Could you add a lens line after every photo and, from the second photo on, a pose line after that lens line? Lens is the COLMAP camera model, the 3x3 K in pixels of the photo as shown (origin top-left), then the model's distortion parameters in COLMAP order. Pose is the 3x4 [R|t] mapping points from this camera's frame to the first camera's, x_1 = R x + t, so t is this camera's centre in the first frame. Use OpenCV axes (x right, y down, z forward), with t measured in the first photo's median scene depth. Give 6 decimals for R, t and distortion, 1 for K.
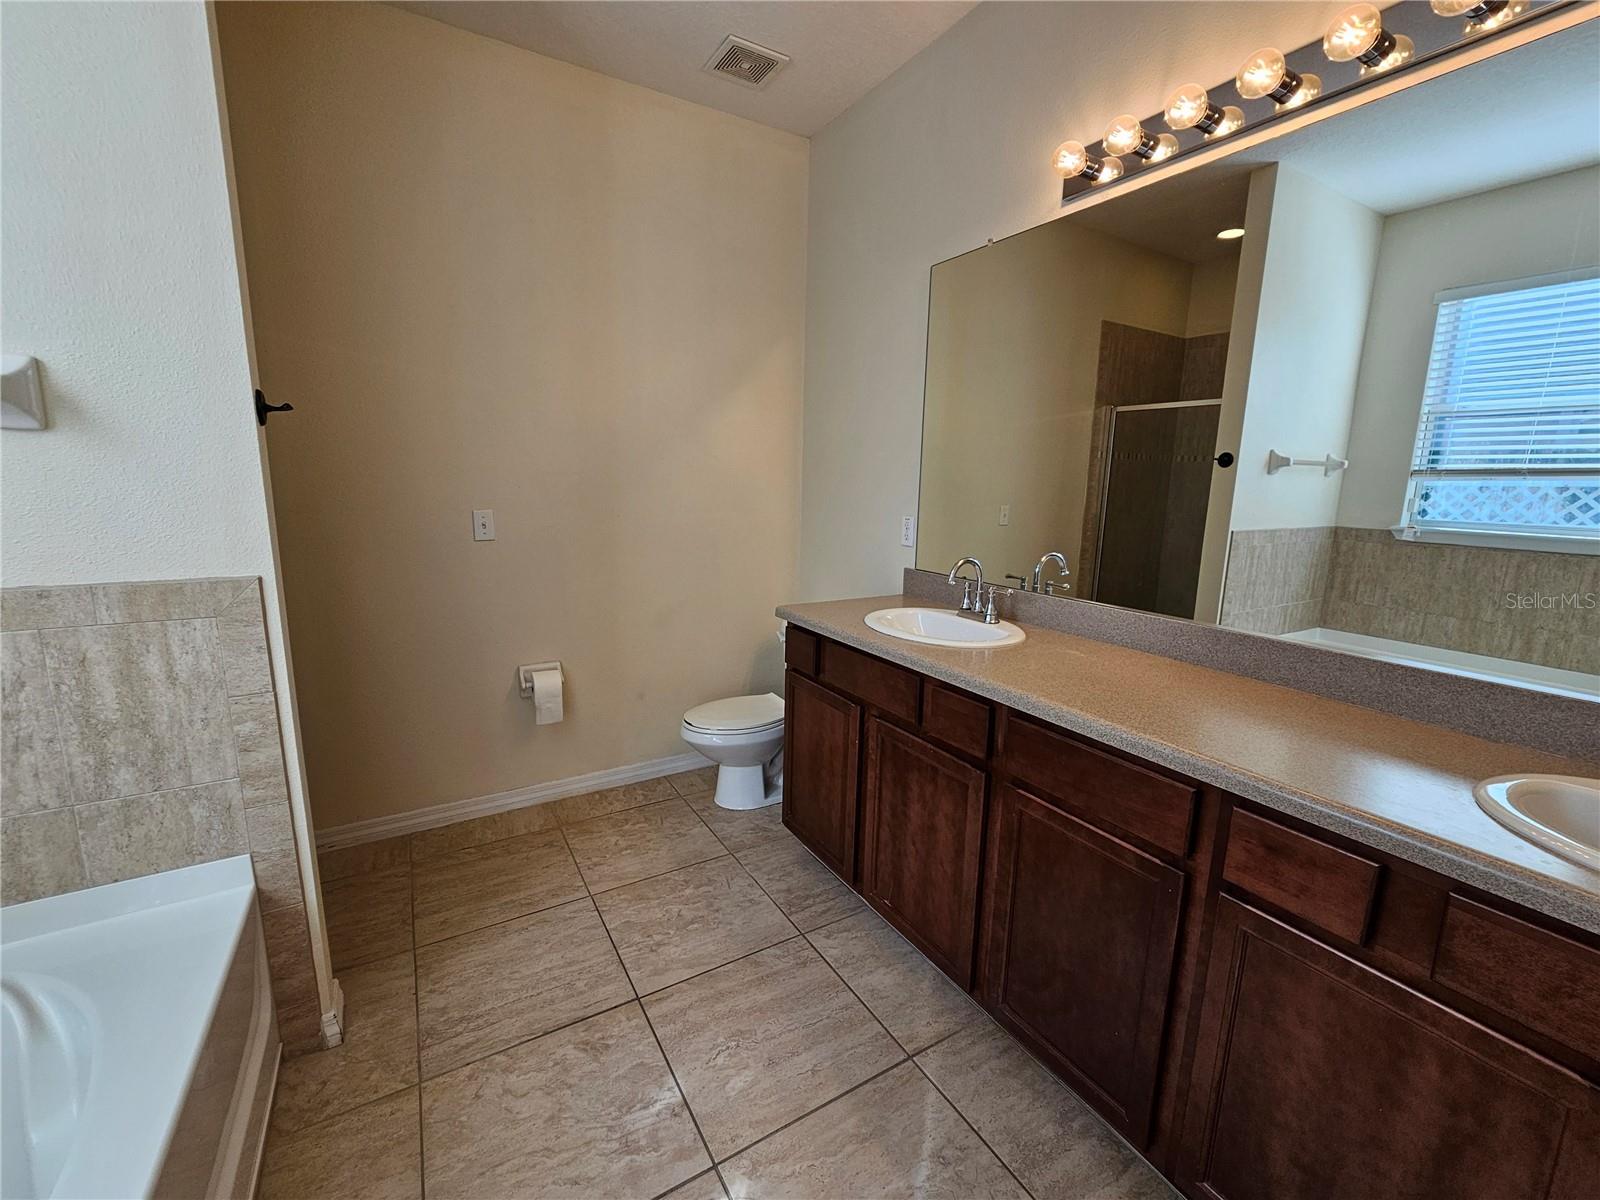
lens RADIAL K [[661.5, 0, 802.5], [0, 661.5, 593.1], [0, 0, 1]] dist [0.000130, -0.000029]
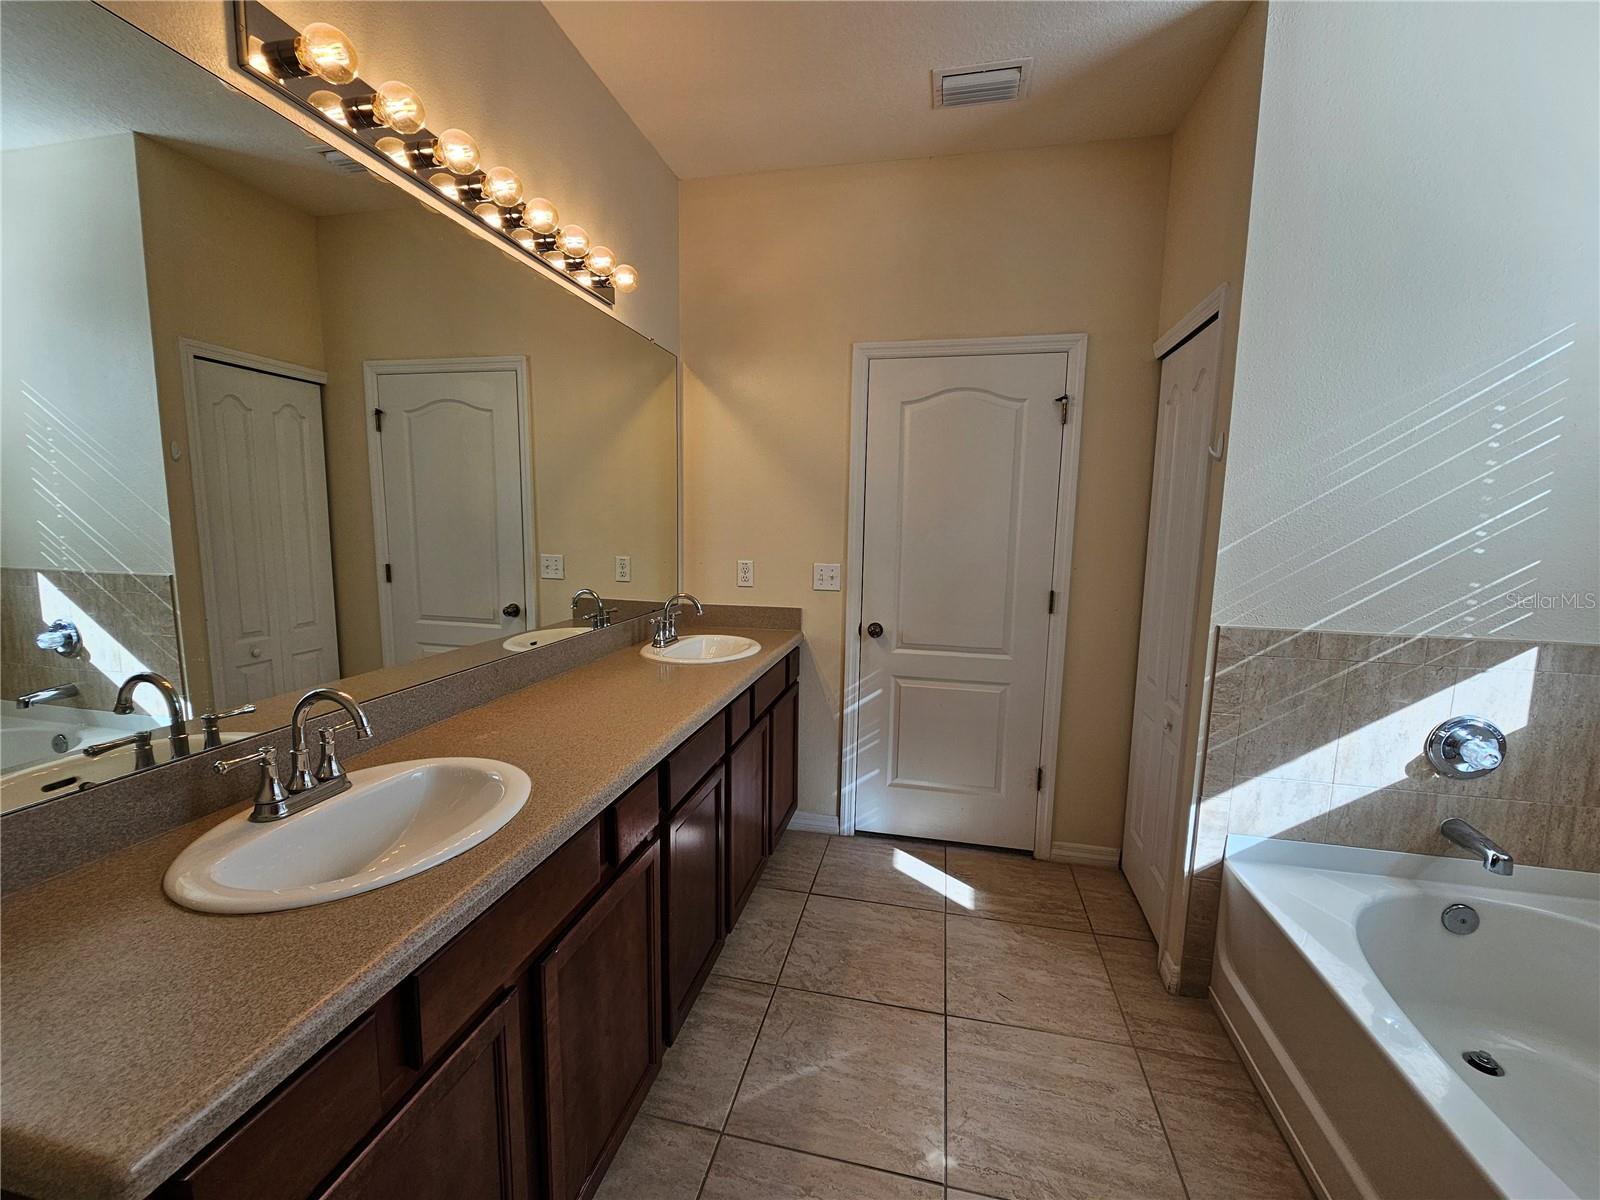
lens RADIAL K [[661.5, 0, 802.5], [0, 661.5, 593.1], [0, 0, 1]] dist [0.000130, -0.000029]
pose [[-0.717305, -0.127220, 0.685046, -0.517273], [0.083262, 0.960493, 0.265557, -0.327375], [-0.691767, 0.247524, -0.678374, 1.470666]]
